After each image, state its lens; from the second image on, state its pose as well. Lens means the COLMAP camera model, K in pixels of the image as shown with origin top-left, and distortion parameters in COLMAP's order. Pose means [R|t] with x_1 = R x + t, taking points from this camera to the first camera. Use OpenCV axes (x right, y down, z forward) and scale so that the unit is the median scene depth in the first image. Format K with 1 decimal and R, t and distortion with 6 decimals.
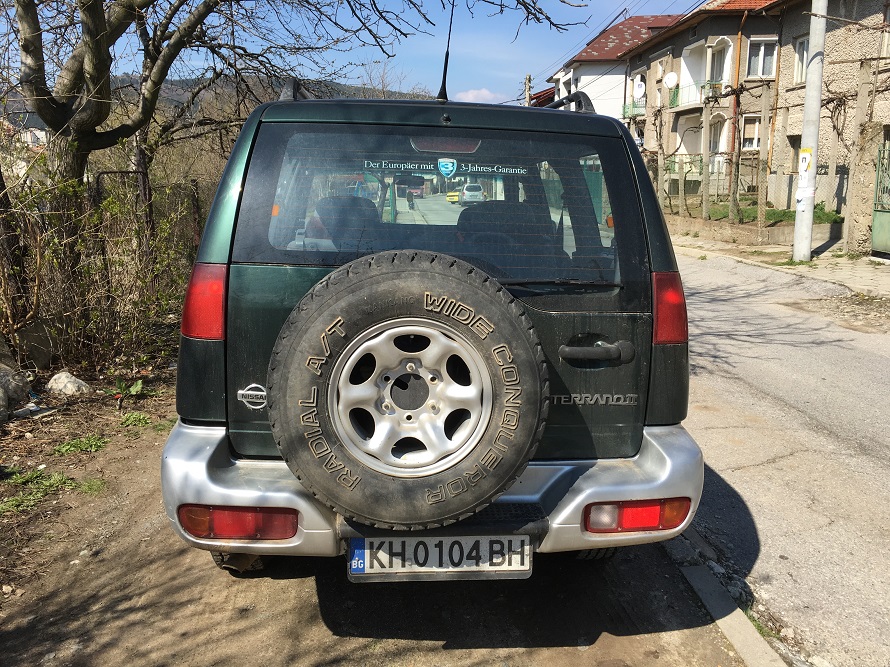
lens RADIAL K [[766.1, 0, 438.2], [0, 766.1, 334.2], [0, 0, 1]] dist [0.074122, -0.113469]
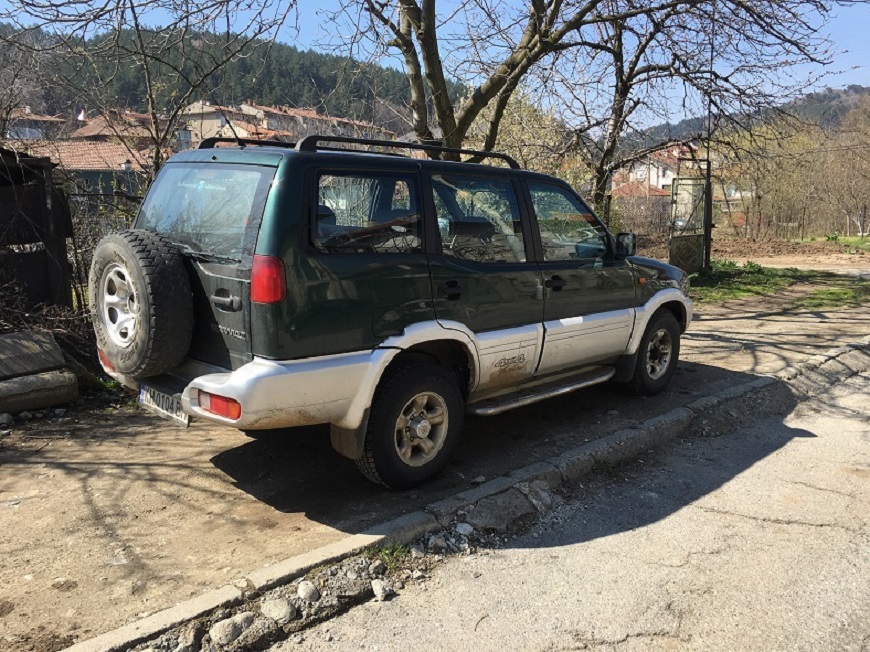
lens RADIAL K [[748.9, 0, 428.3], [0, 748.9, 326.7], [0, 0, 1]] dist [0.074122, -0.113469]
pose [[0.653576, 0.136409, -0.744467, 1.374017], [-0.155857, 0.986800, 0.043983, -0.048186], [0.740639, 0.087284, 0.666209, 0.223990]]
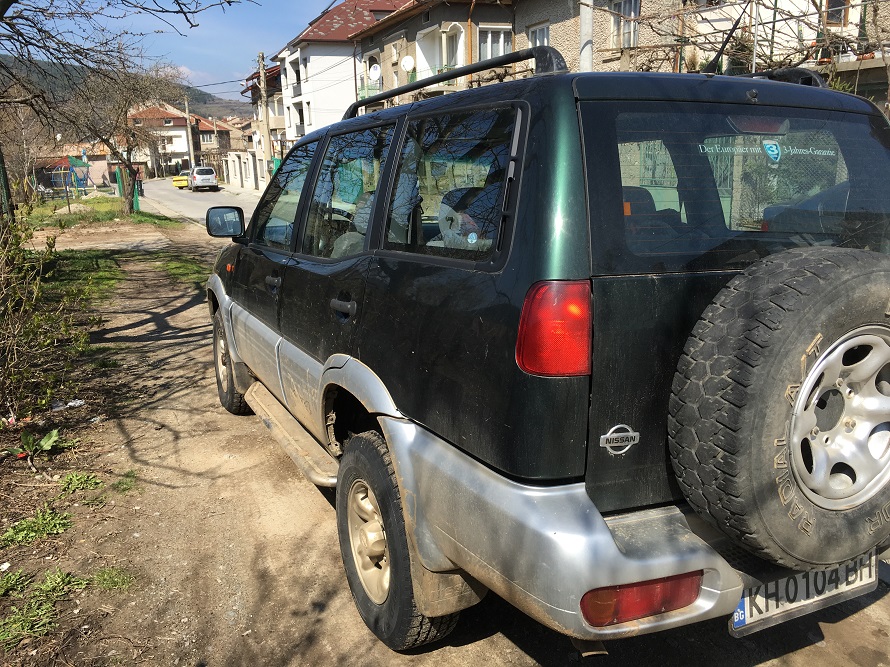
lens RADIAL K [[766.1, 0, 438.2], [0, 766.1, 334.2], [0, 0, 1]] dist [0.074122, -0.113469]
pose [[0.932204, -0.095431, 0.349124, -0.557407], [0.087562, 0.995423, 0.038293, -0.062203], [-0.351181, -0.005127, 0.936294, 0.251554]]
